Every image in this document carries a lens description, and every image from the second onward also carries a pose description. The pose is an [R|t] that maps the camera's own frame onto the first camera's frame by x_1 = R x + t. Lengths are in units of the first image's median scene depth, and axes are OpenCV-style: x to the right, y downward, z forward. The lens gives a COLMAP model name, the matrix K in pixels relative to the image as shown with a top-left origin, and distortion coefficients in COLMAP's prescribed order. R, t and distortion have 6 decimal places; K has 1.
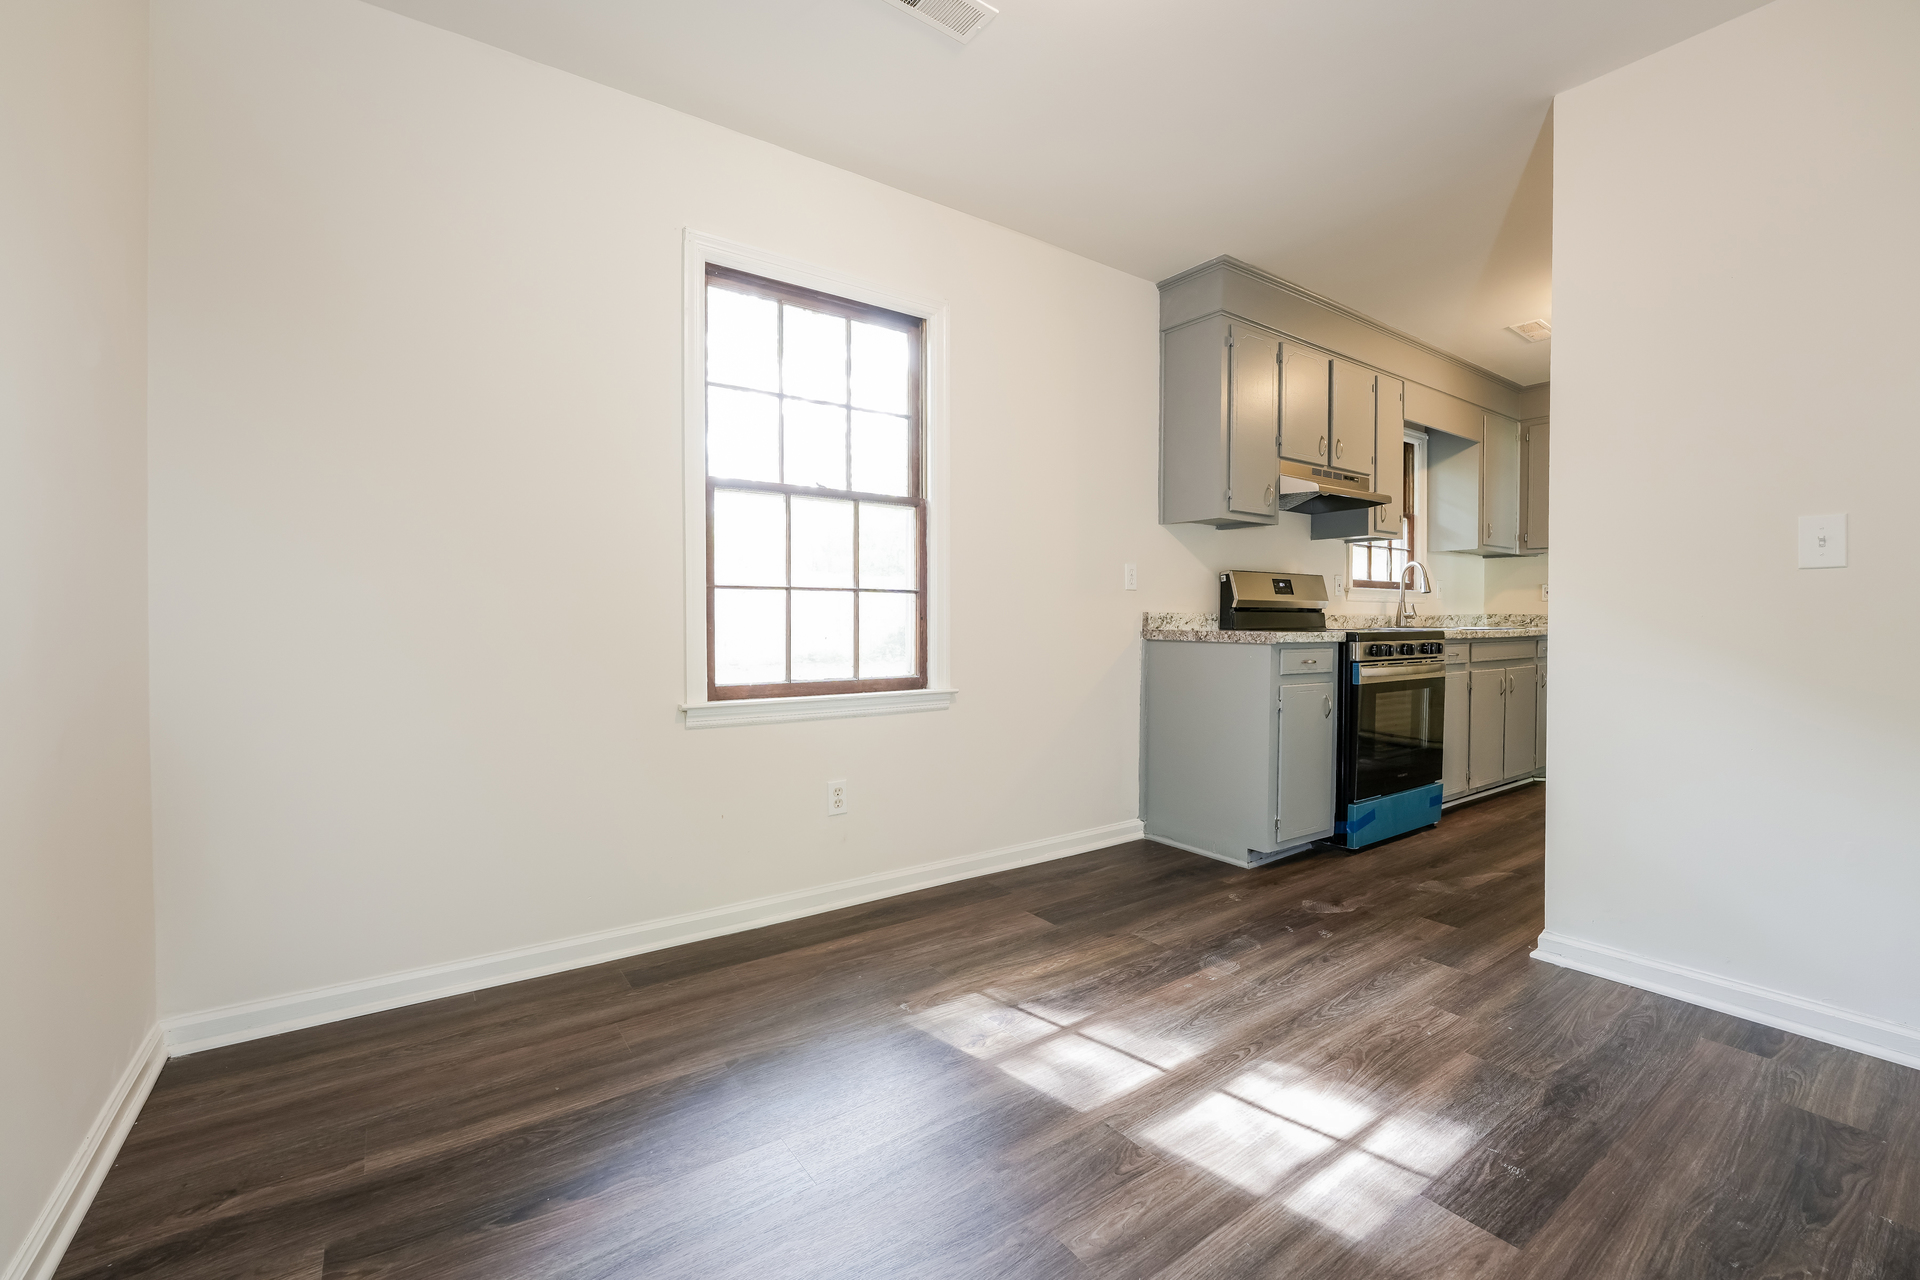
lens RADIAL K [[789.8, 0, 967.1], [0, 789.8, 632.1], [0, 0, 1]] dist [-0.013044, -0.000248]
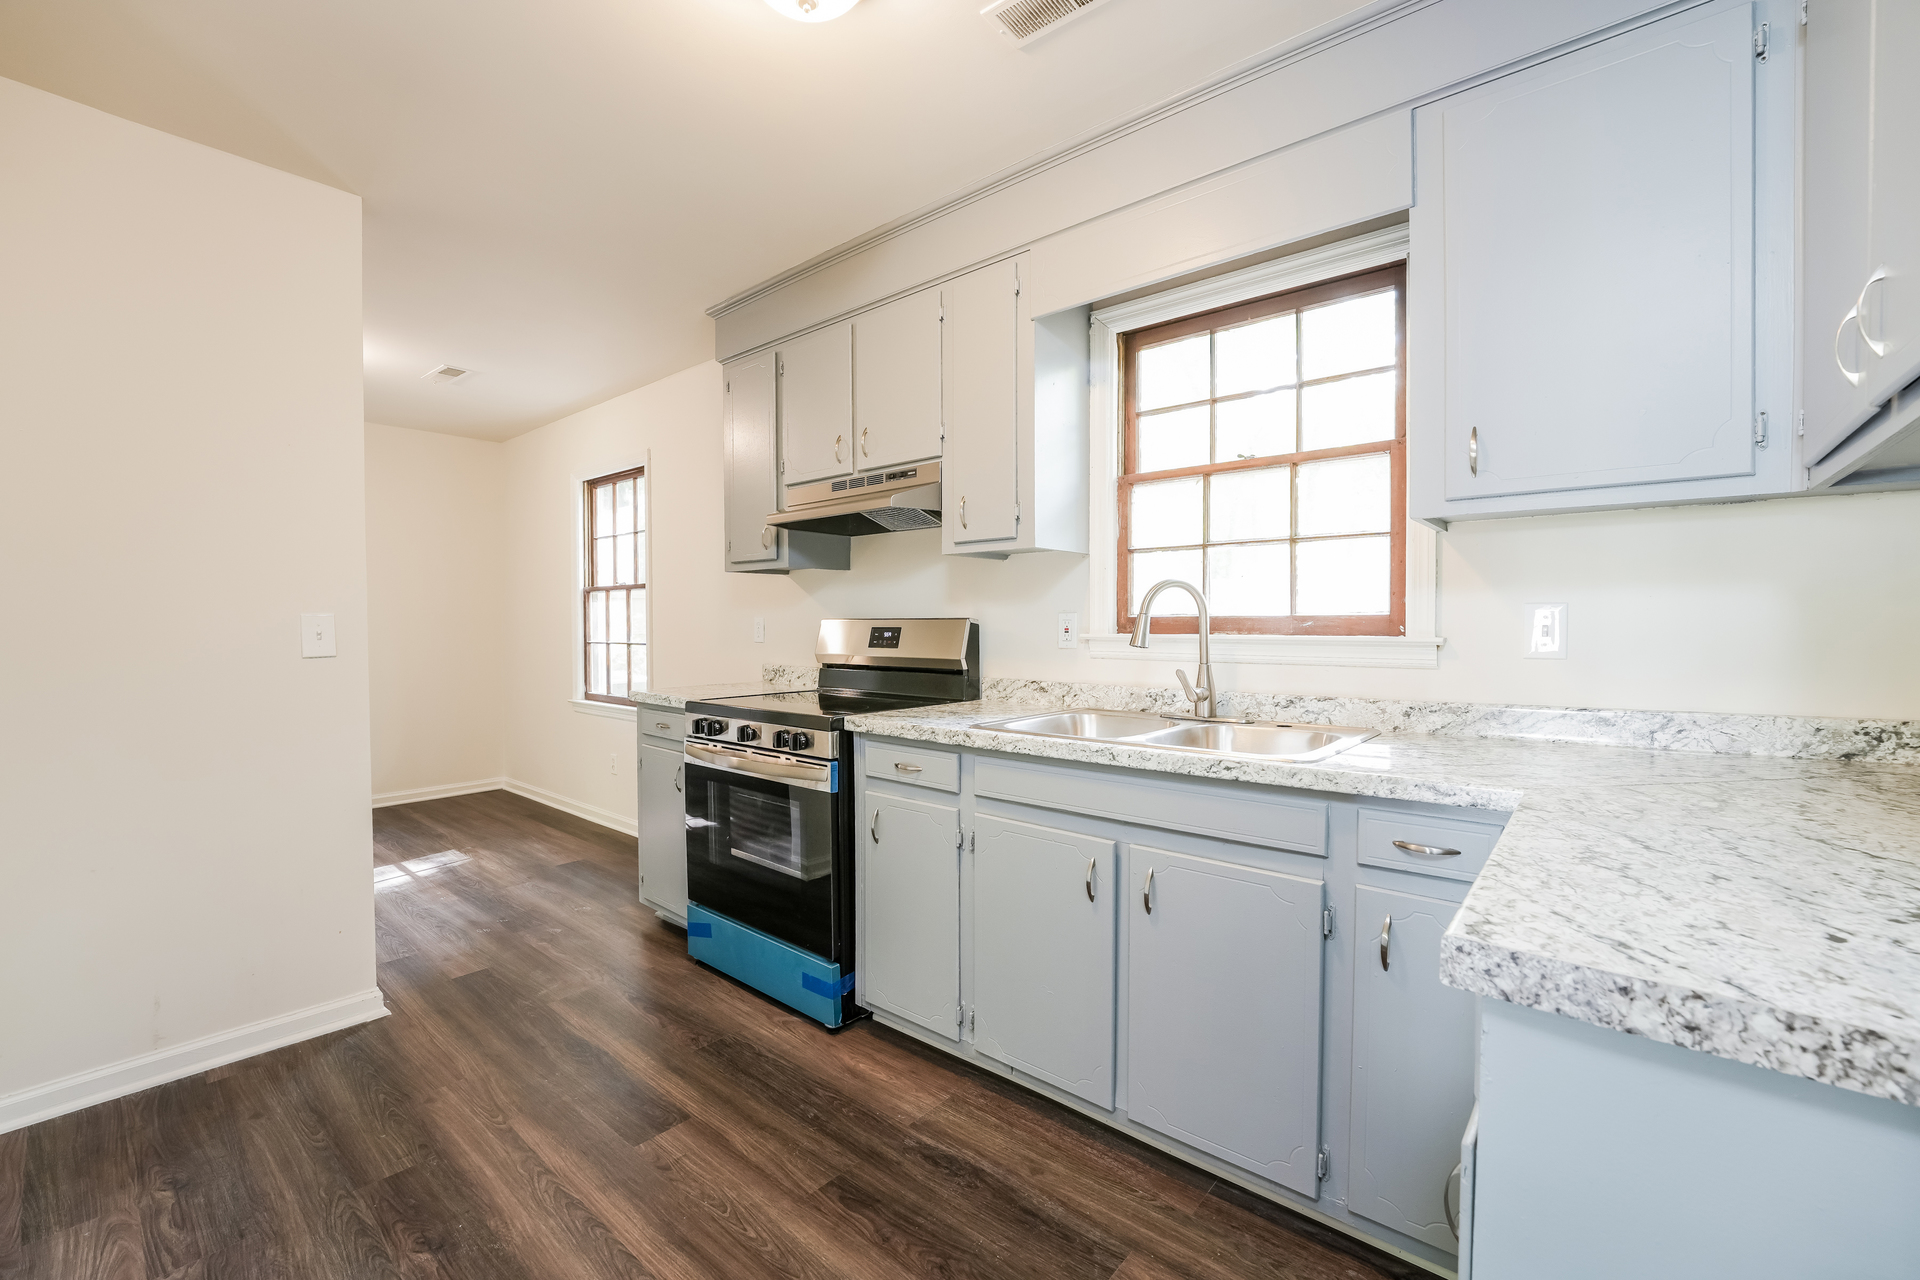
lens RADIAL K [[789.8, 0, 966.7], [0, 789.8, 649.5], [0, 0, 1]] dist [-0.013044, -0.000248]
pose [[0.244768, 0.013627, -0.969486, 1.740819], [-0.033885, 0.999411, 0.005492, -0.080580], [0.968989, 0.031507, 0.245085, 1.357540]]
